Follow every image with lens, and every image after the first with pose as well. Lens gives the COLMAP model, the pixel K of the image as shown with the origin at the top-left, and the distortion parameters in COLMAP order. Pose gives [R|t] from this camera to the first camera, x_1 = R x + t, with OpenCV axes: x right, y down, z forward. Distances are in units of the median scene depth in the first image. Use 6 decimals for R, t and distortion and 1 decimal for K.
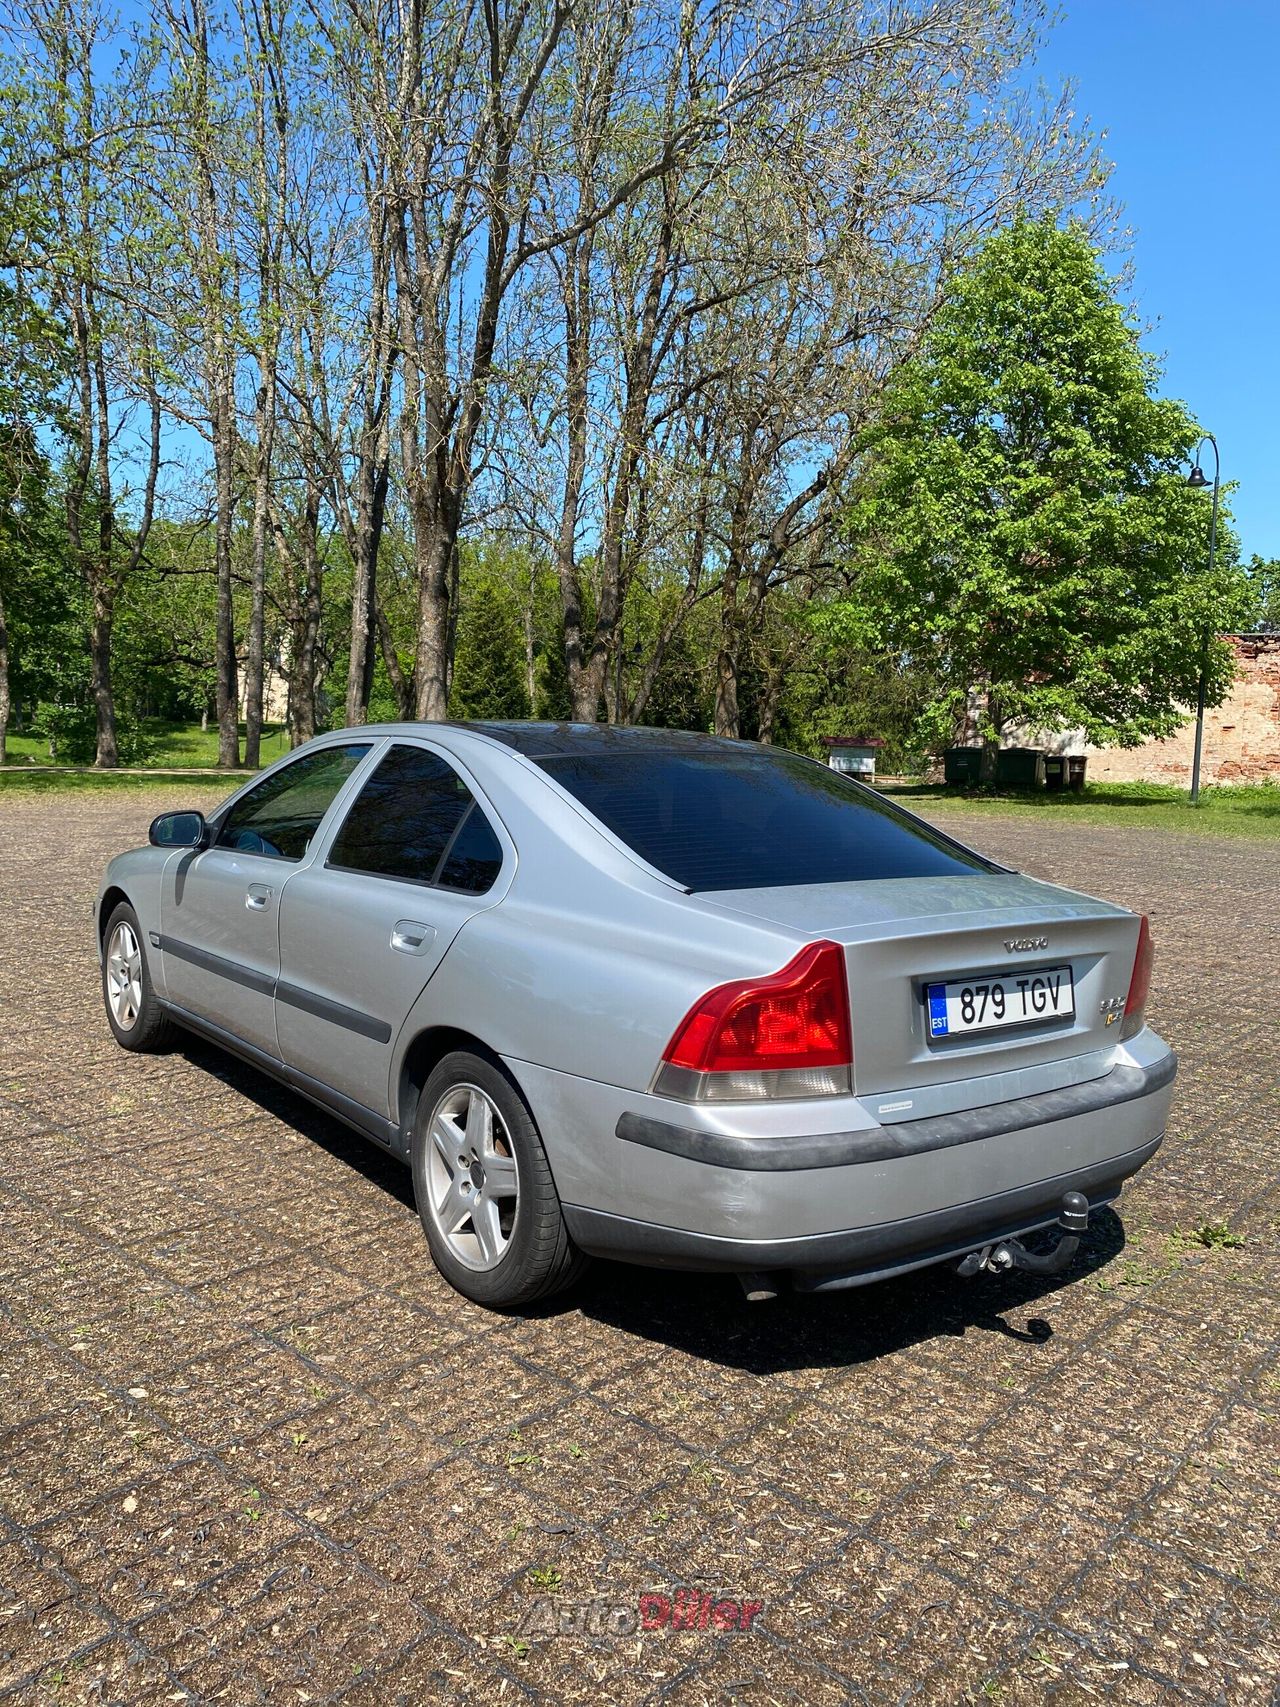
lens RADIAL K [[1305.5, 0, 639.0], [0, 1305.5, 852.3], [0, 0, 1]] dist [0.005592, 0.001087]
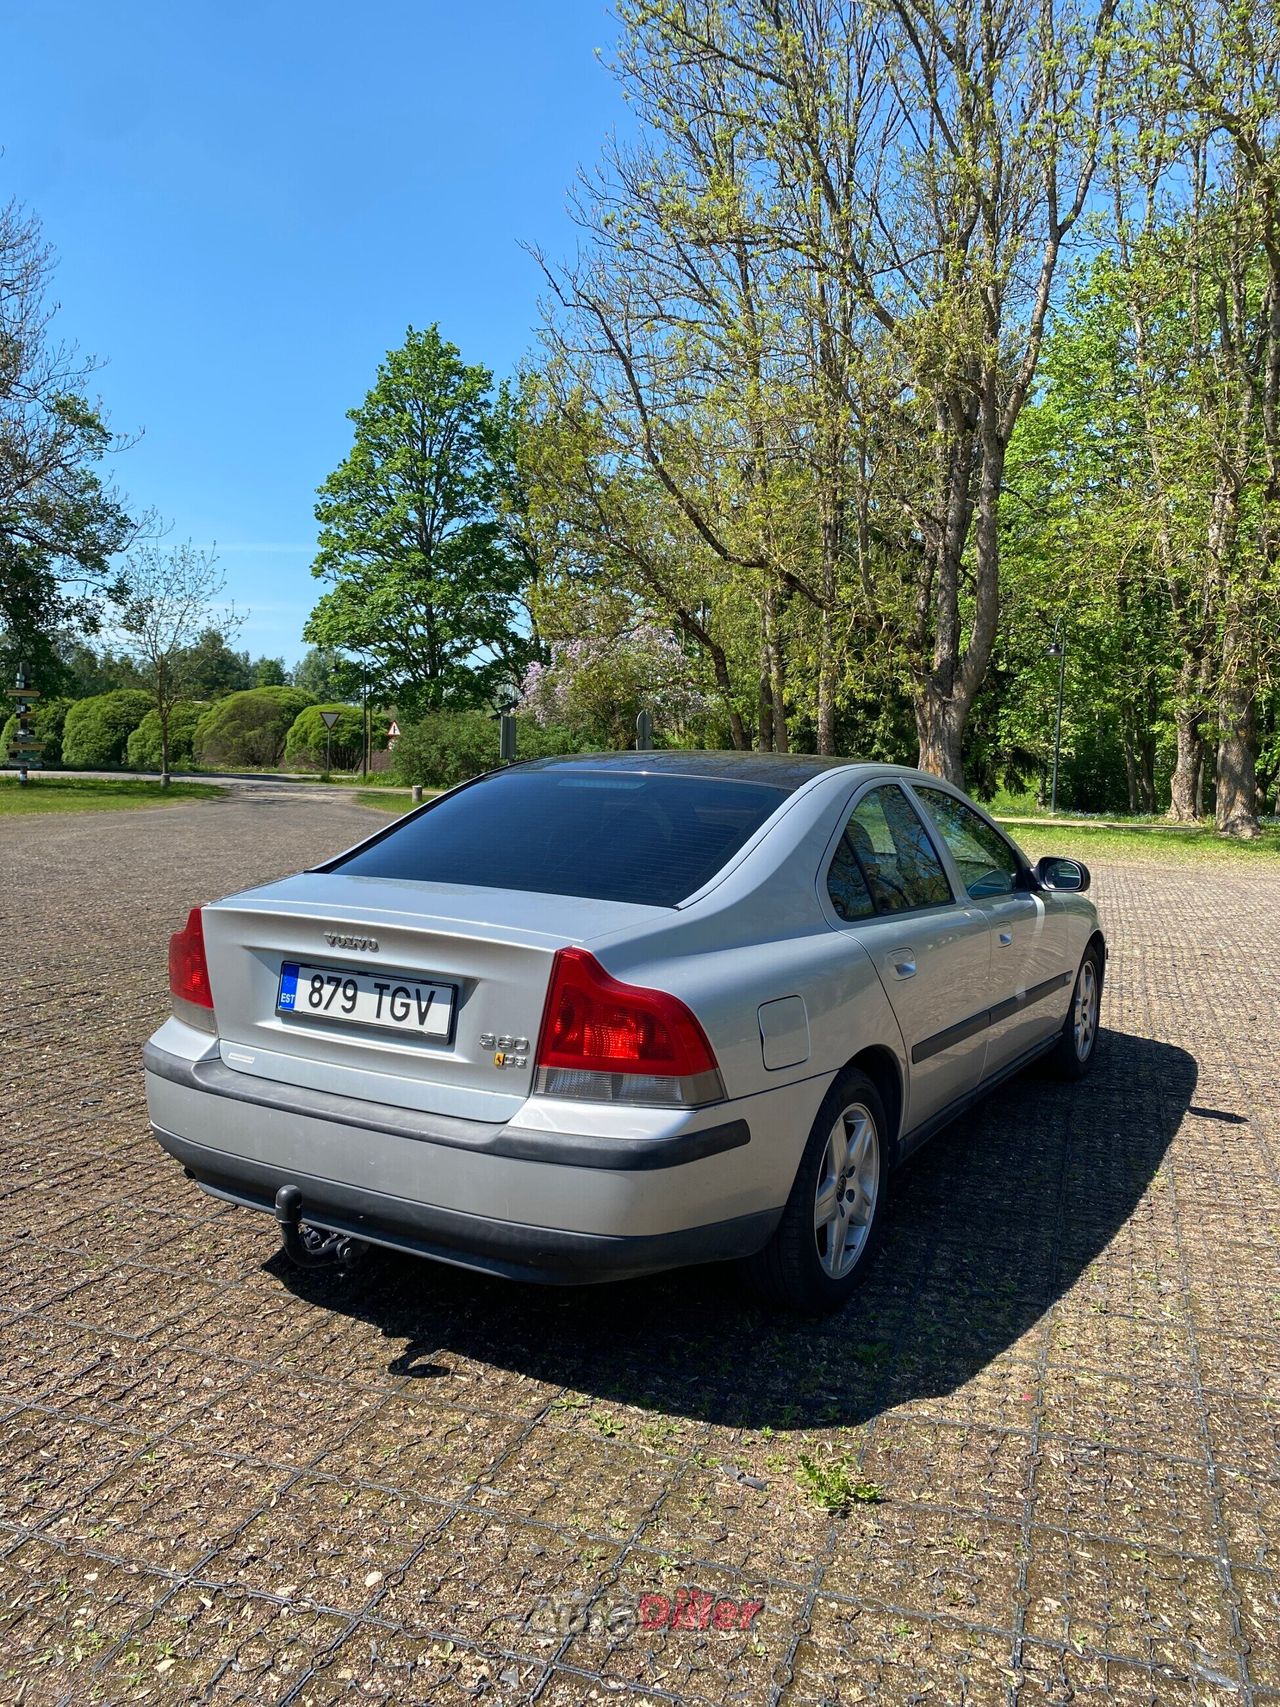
lens RADIAL K [[1305.5, 0, 641.1], [0, 1305.5, 854.6], [0, 0, 1]] dist [0.005592, 0.001087]
pose [[0.351957, 0.033266, -0.935425, 1.284835], [-0.094656, 0.995510, -0.000212, -0.017907], [0.931218, 0.088618, 0.353526, 0.822413]]
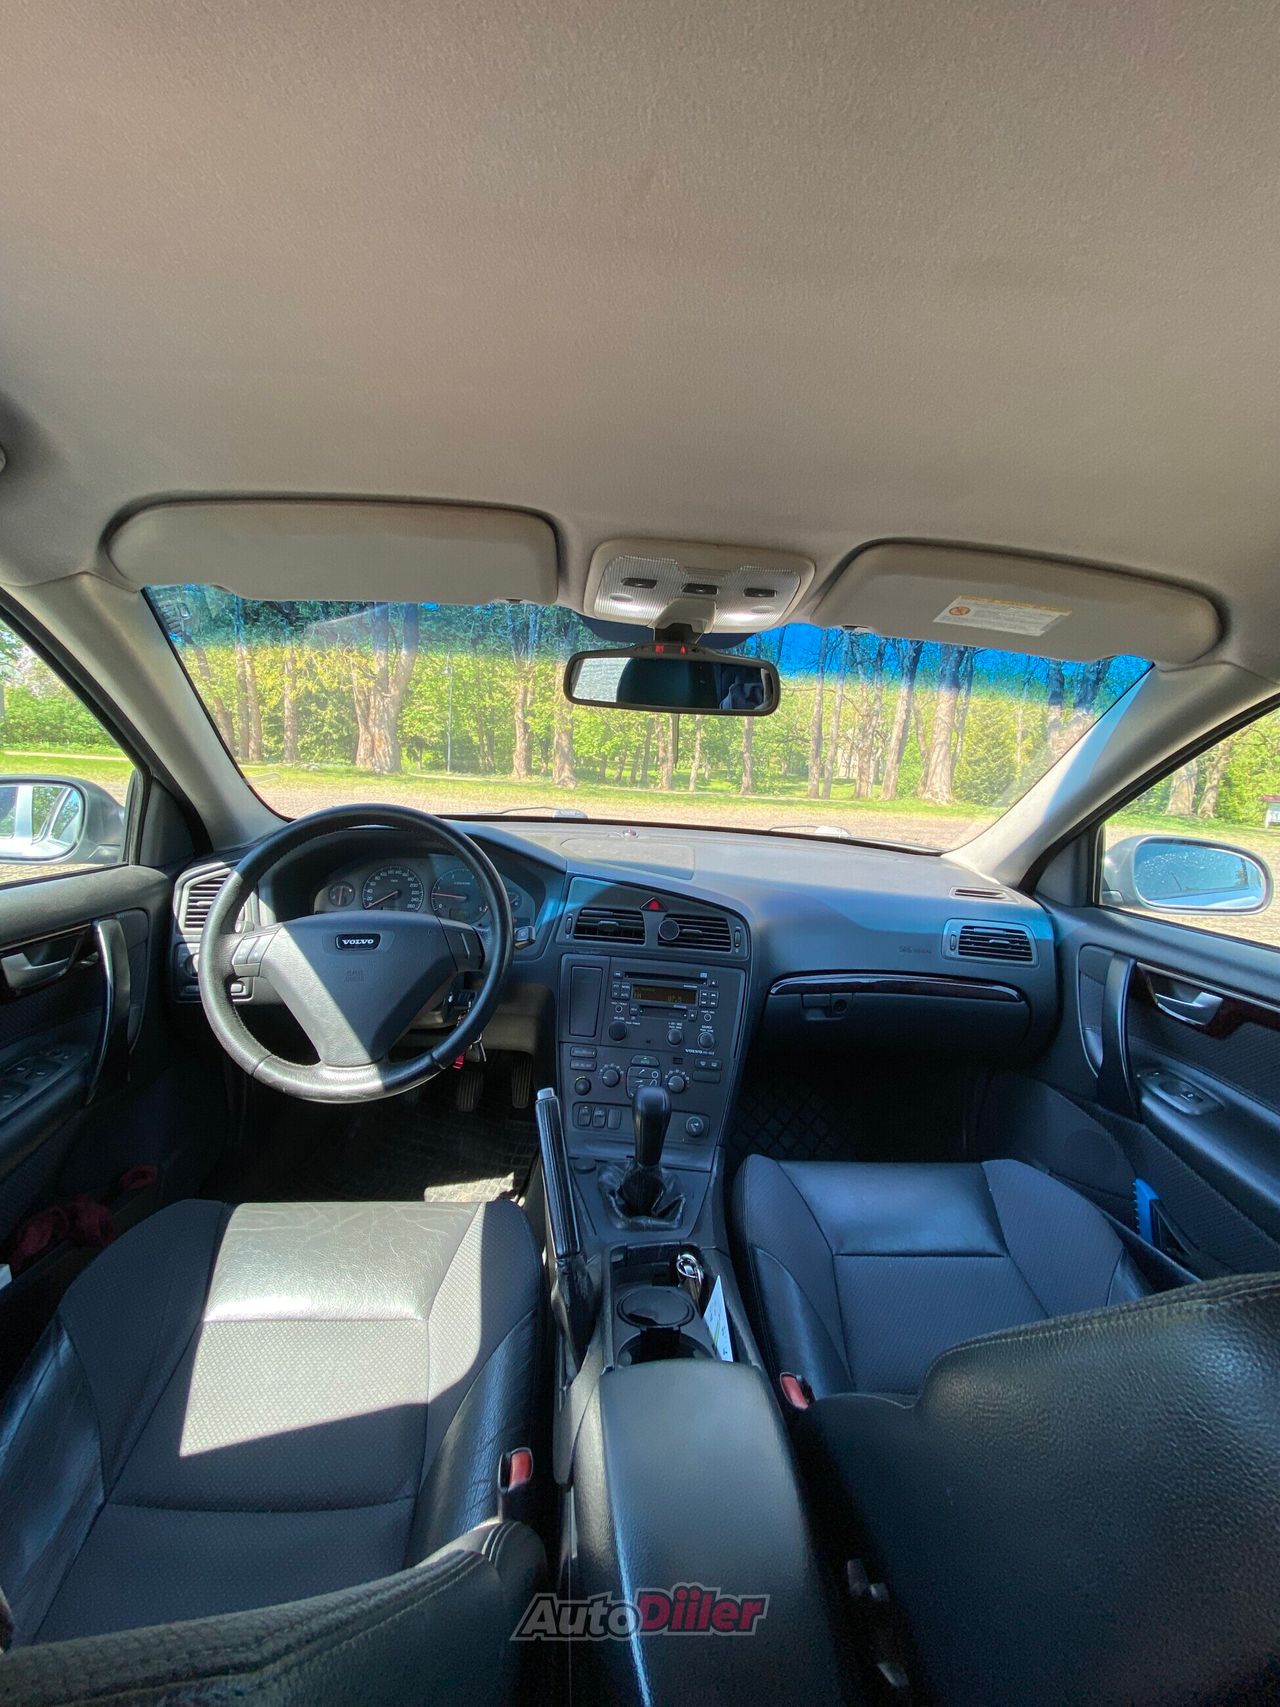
lens RADIAL K [[678.0, 0, 657.8], [0, 678.0, 859.9], [0, 0, 1]] dist [-0.000401, -0.000114]
pose [[0.843474, 0.081565, -0.530941, -0.091324], [-0.073093, 0.996639, 0.036989, -0.046870], [0.532174, 0.007609, 0.846601, 1.410881]]
